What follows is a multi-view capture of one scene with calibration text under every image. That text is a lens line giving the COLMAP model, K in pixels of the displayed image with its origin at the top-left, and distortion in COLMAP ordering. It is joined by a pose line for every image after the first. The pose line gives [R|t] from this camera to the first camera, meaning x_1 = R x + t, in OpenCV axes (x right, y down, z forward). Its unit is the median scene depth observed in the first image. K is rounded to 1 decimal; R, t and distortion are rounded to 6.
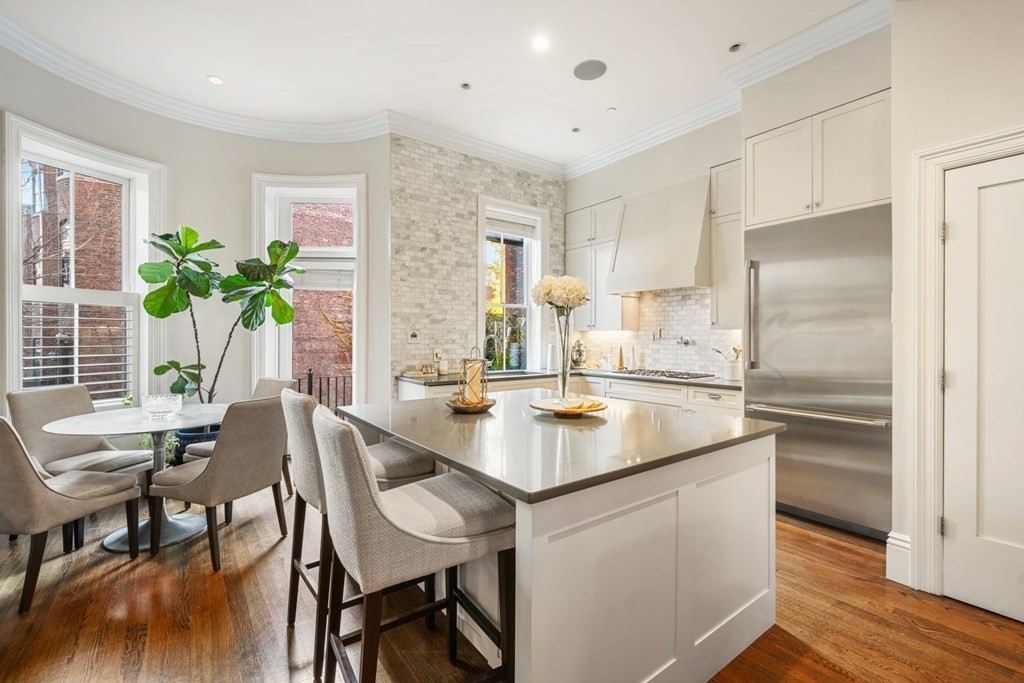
lens RADIAL K [[437.9, 0, 510.5], [0, 437.9, 337.3], [0, 0, 1]] dist [-0.002700, 0.000470]
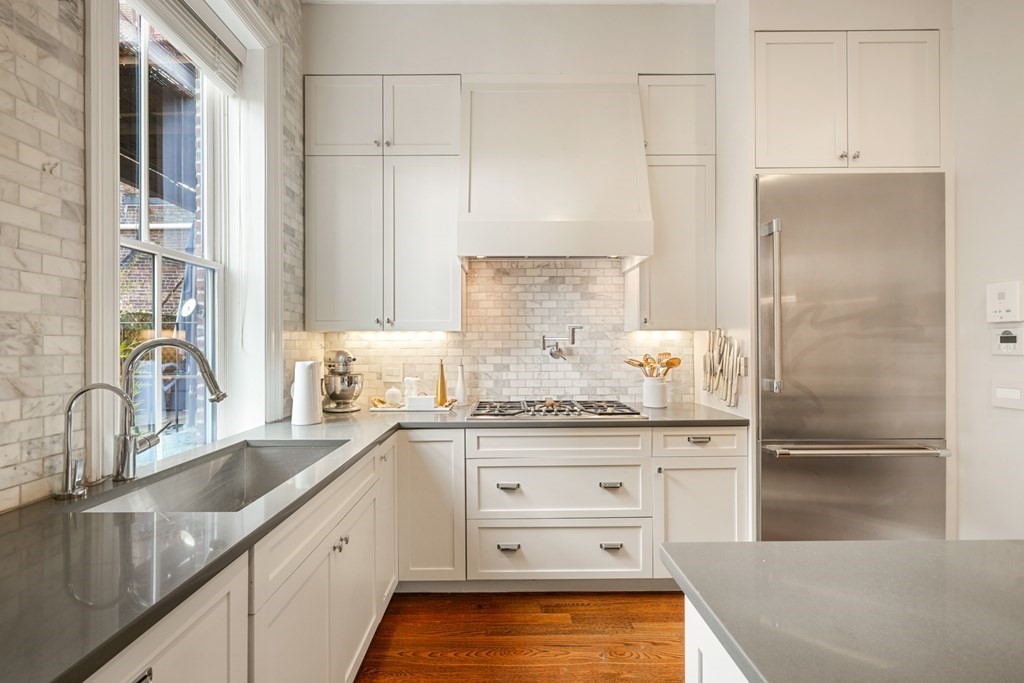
lens RADIAL K [[437.9, 0, 513.7], [0, 437.9, 344.7], [0, 0, 1]] dist [-0.002700, 0.000470]
pose [[0.596997, -0.005628, 0.802223, -0.149358], [0.007981, 0.999968, 0.001076, 0.000377], [-0.802203, 0.005760, 0.597023, 0.736917]]
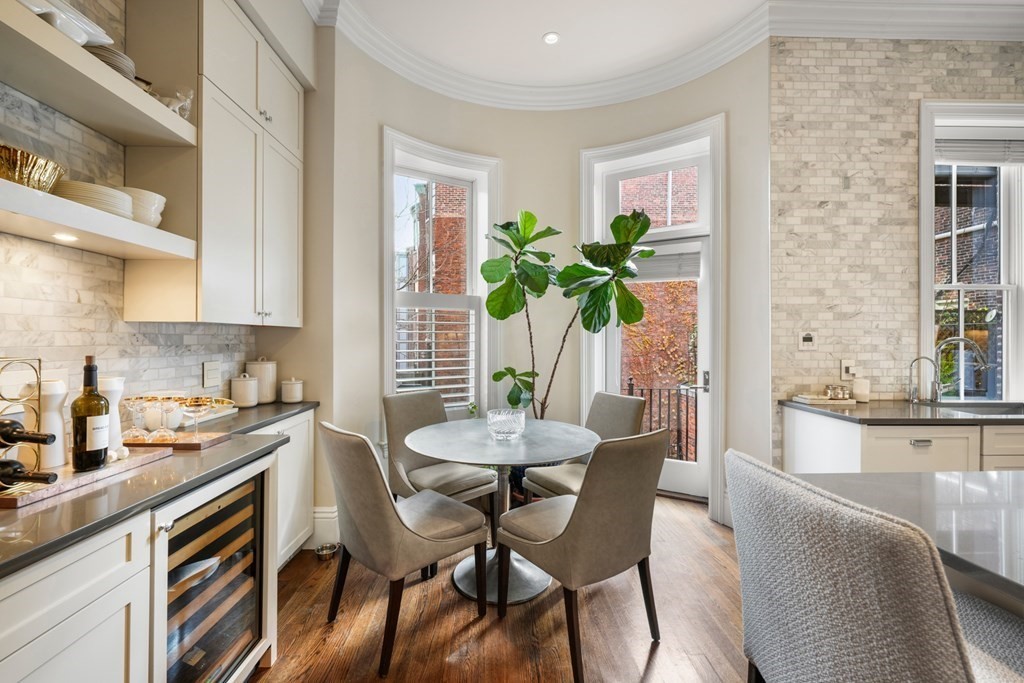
lens RADIAL K [[437.9, 0, 509.5], [0, 437.9, 339.1], [0, 0, 1]] dist [-0.002700, 0.000470]
pose [[0.814904, -0.002463, -0.579591, -0.210030], [-0.000338, 0.999989, -0.004725, -0.000286], [0.579596, 0.004046, 0.814894, 0.221067]]
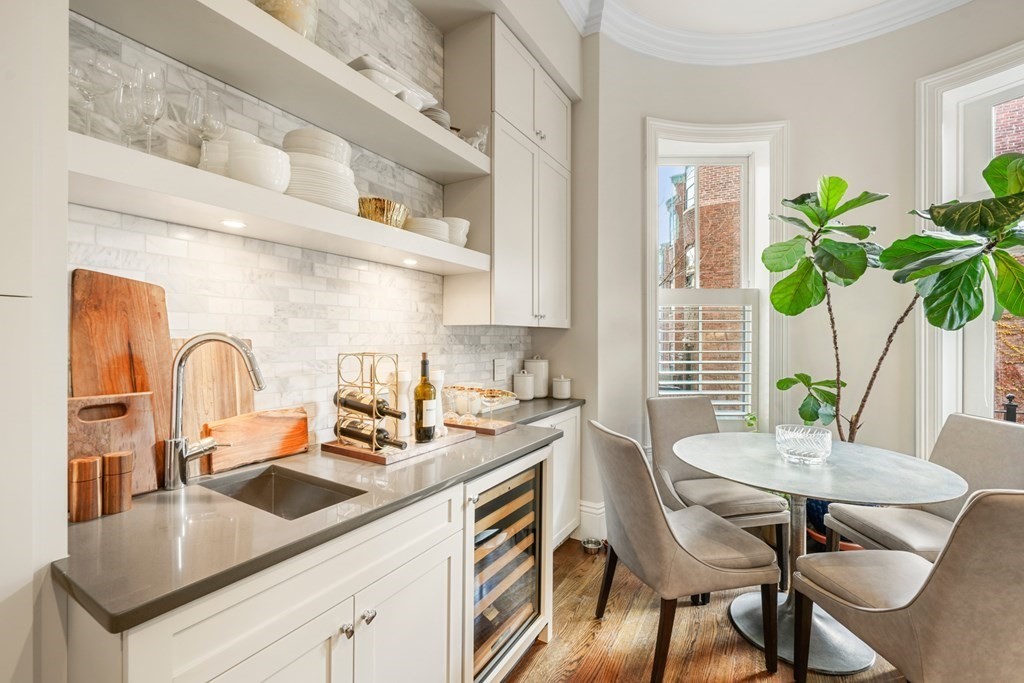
lens RADIAL K [[437.9, 0, 506.0], [0, 437.9, 340.7], [0, 0, 1]] dist [-0.002700, 0.000470]
pose [[0.373962, 0.000061, -0.927444, -0.234180], [-0.001616, 0.999999, -0.000586, -0.000406], [0.927443, 0.001718, 0.373962, 0.221344]]
